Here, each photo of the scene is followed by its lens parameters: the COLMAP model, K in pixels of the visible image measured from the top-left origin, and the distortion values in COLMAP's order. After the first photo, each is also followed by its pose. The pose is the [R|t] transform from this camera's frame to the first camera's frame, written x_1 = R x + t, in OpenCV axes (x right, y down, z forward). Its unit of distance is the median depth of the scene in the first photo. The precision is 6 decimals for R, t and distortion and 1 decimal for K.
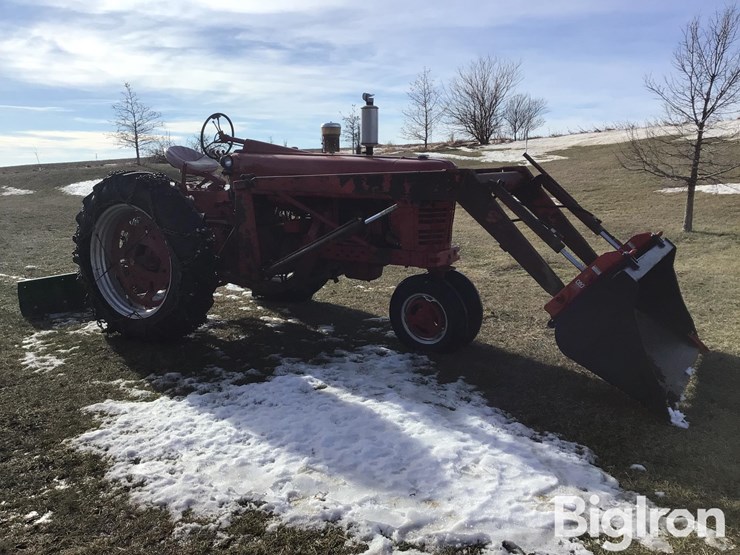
lens RADIAL K [[670.7, 0, 370.0], [0, 670.7, 277.5], [0, 0, 1]] dist [0.113388, -0.200552]
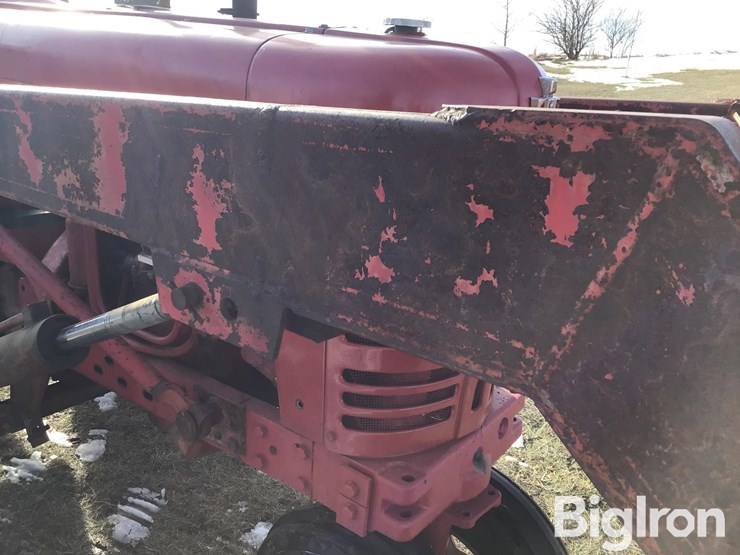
lens RADIAL K [[670.7, 0, 370.0], [0, 670.7, 277.5], [0, 0, 1]] dist [0.113388, -0.200552]
pose [[0.992359, 0.091921, -0.082306, 0.013453], [-0.080942, 0.988463, 0.128024, -0.018120], [0.093124, -0.120384, 0.988350, 0.109892]]
